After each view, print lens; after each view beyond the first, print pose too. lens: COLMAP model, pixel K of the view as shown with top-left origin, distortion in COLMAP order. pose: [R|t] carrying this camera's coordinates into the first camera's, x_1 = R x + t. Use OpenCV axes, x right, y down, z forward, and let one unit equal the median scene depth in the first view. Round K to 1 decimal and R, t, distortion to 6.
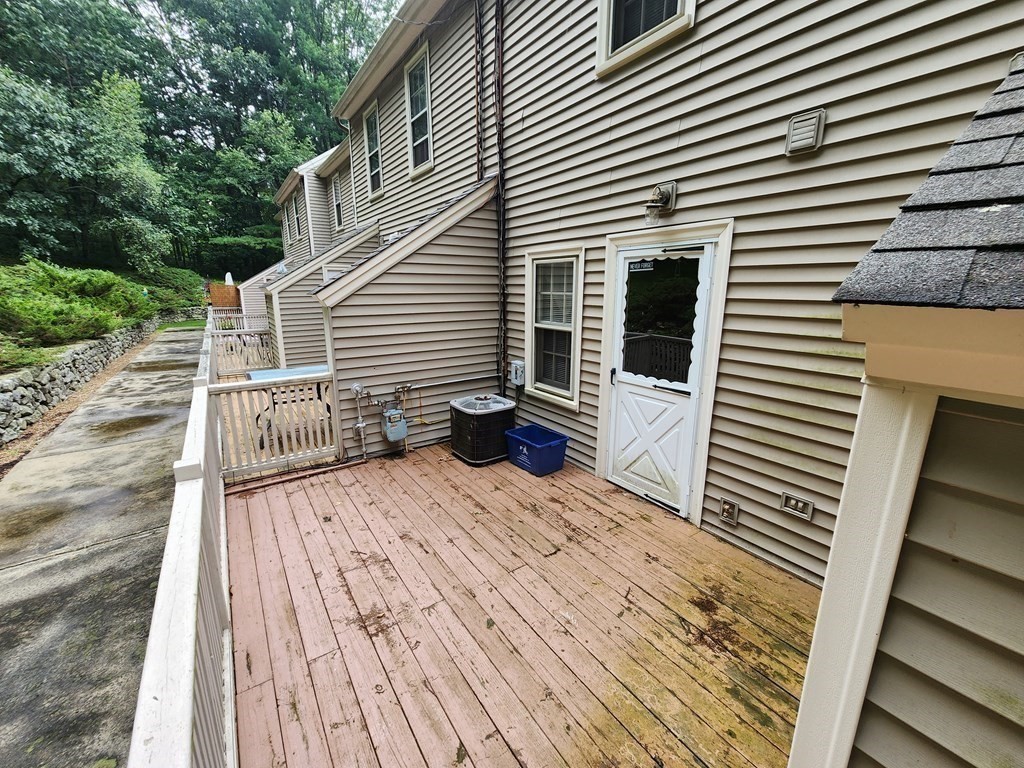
lens RADIAL K [[415.1, 0, 514.2], [0, 415.1, 384.2], [0, 0, 1]] dist [0.002254, 0.000087]
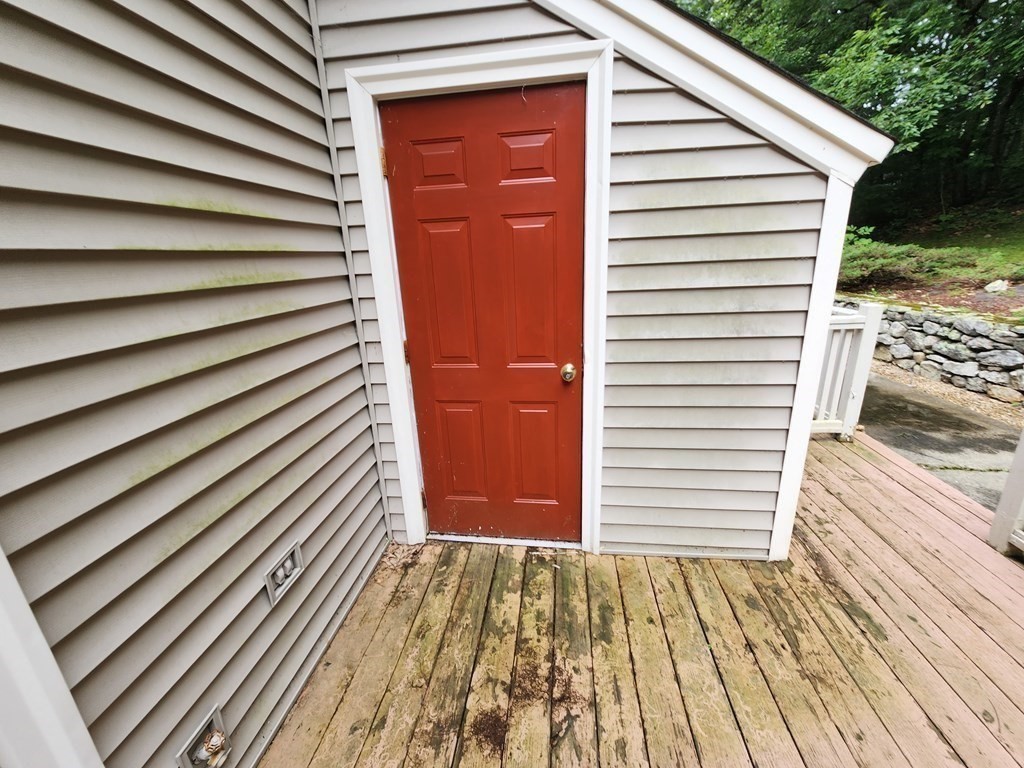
lens RADIAL K [[415.1, 0, 512.1], [0, 415.1, 383.5], [0, 0, 1]] dist [0.002254, 0.000087]
pose [[-0.741557, -0.170084, 0.648972, 0.085114], [0.192817, 0.872486, 0.448988, -0.068525], [-0.642585, 0.458083, -0.614203, 0.617814]]
